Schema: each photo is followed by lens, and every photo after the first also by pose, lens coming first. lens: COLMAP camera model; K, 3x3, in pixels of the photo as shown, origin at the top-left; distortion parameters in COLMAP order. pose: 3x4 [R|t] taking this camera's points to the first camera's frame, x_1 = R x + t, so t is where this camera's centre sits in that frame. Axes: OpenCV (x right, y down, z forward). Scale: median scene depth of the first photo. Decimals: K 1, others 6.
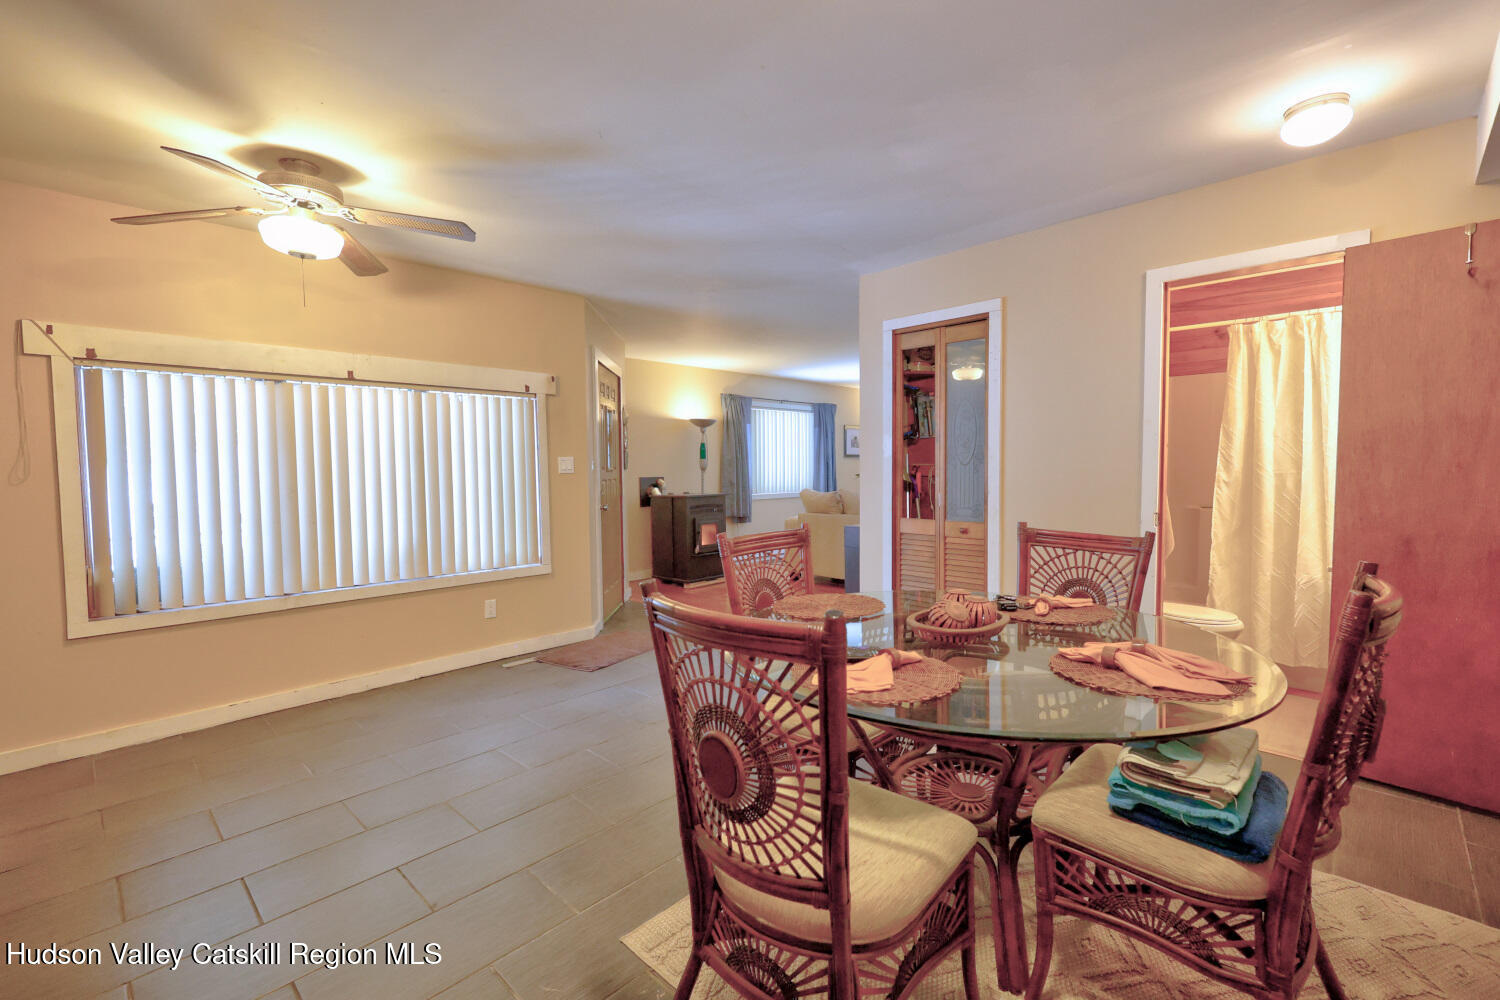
lens RADIAL K [[626.6, 0, 750.0], [0, 626.6, 500.0], [0, 0, 1]] dist [-0.000366, -0.000064]
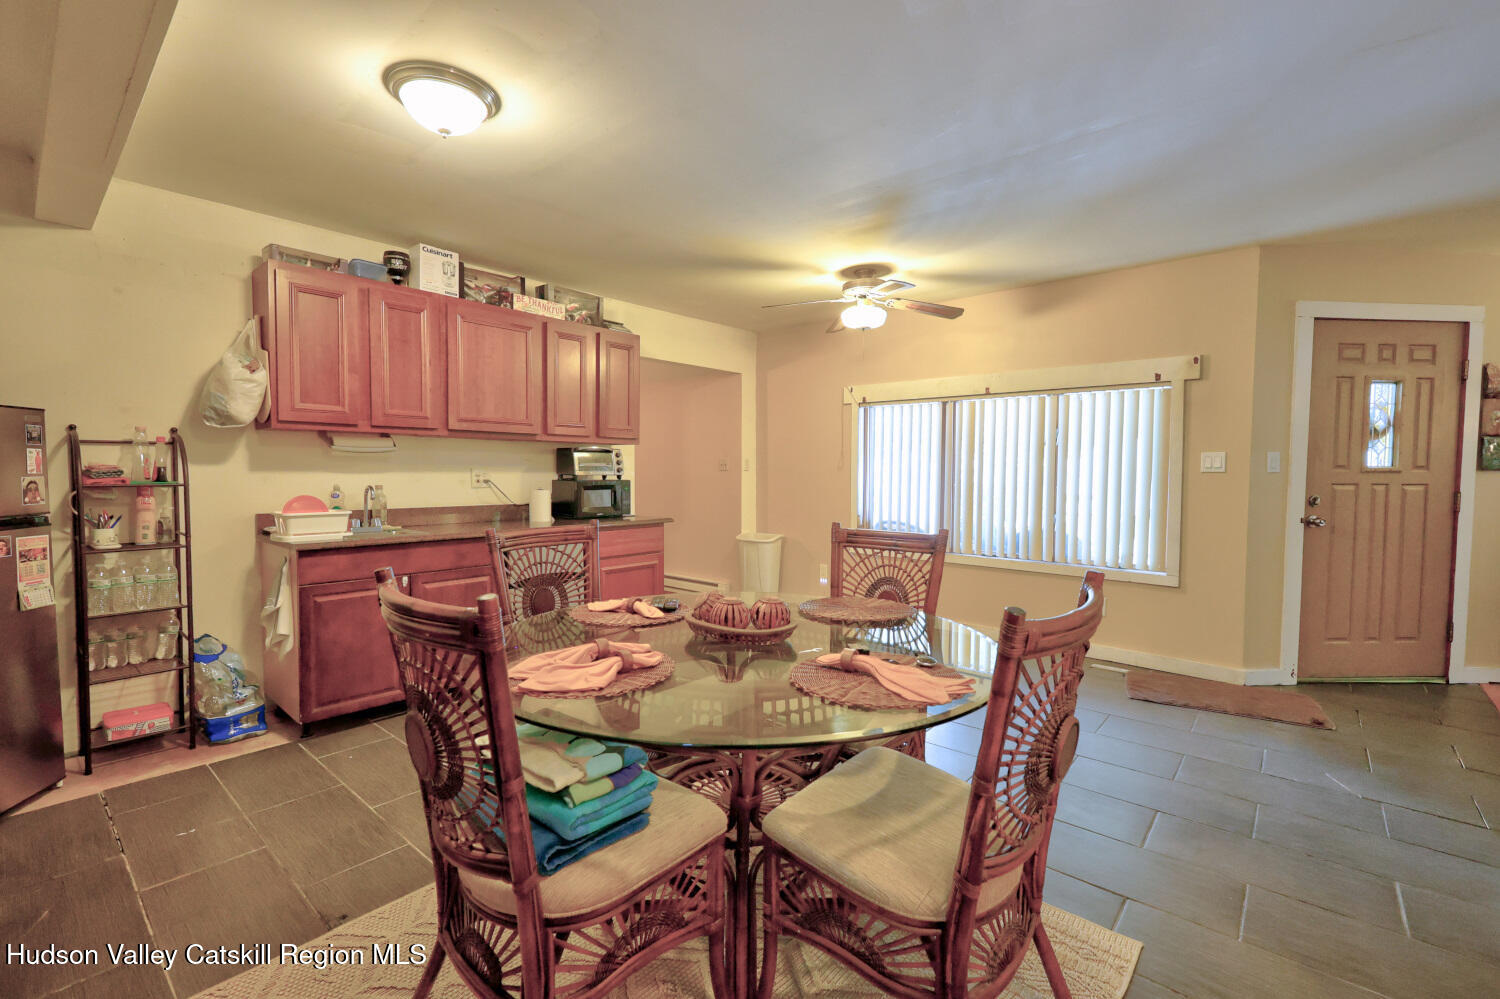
lens RADIAL K [[652.0, 0, 750.0], [0, 652.0, 499.5], [0, 0, 1]] dist [0.000284, 0.000030]
pose [[0.081817, 0.051446, -0.995319, 0.629959], [-0.064222, 0.996863, 0.046247, -0.007873], [0.994576, 0.060138, 0.084865, 0.398050]]
